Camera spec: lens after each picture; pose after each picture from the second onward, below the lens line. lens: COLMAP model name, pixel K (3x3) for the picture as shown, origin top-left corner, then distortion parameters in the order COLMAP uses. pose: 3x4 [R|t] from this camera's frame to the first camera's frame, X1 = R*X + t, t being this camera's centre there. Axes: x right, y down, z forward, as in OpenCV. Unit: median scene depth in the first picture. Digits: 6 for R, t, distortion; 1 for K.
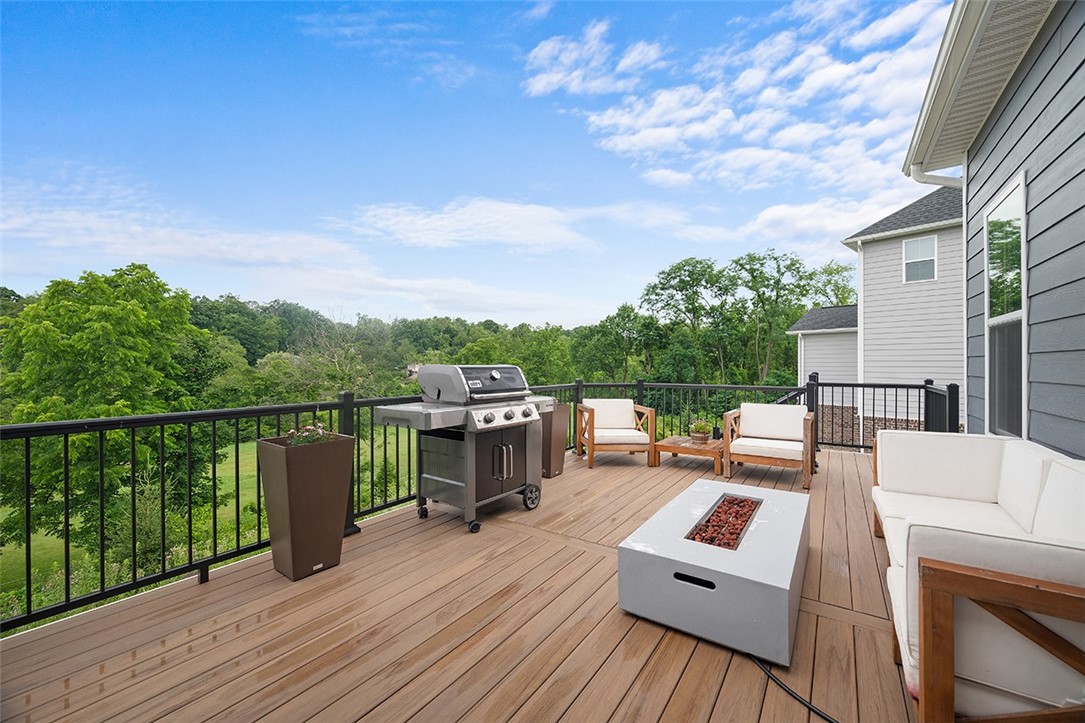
lens RADIAL K [[421.9, 0, 541.6], [0, 421.9, 364.5], [0, 0, 1]] dist [0.001475, -0.000146]
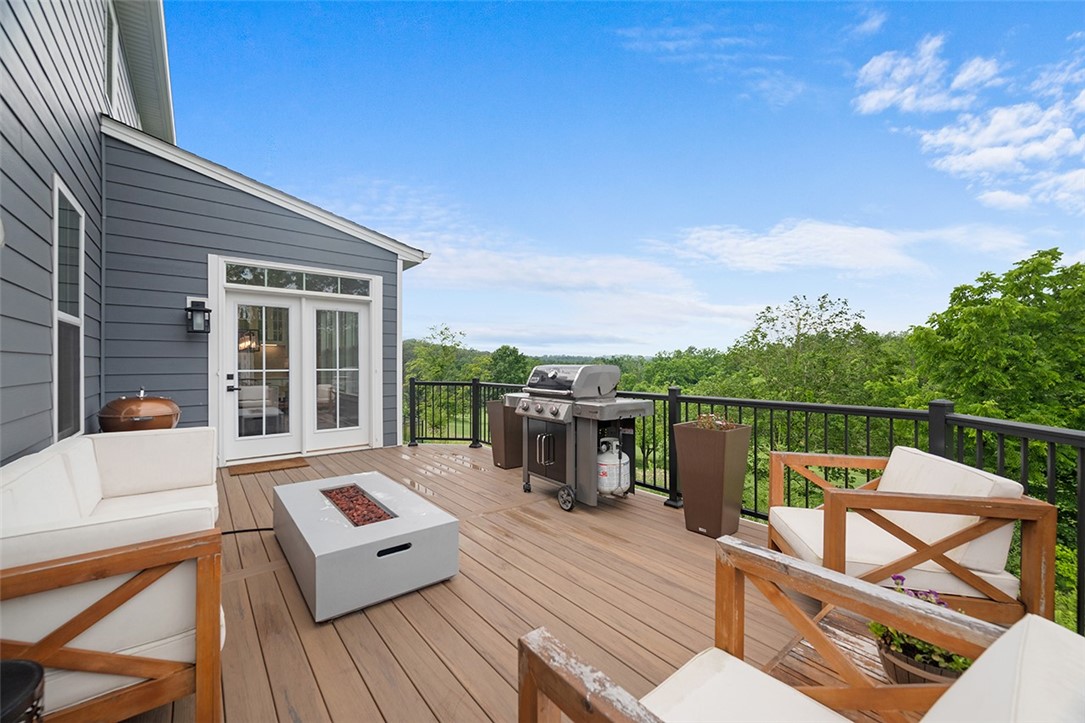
lens RADIAL K [[421.9, 0, 542.3], [0, 421.9, 364.3], [0, 0, 1]] dist [0.001475, -0.000146]
pose [[0.999994, 0.003074, 0.001746, -0.749931], [-0.003076, 0.999995, 0.000784, -0.066522], [-0.001743, -0.000790, 0.999998, 0.042424]]
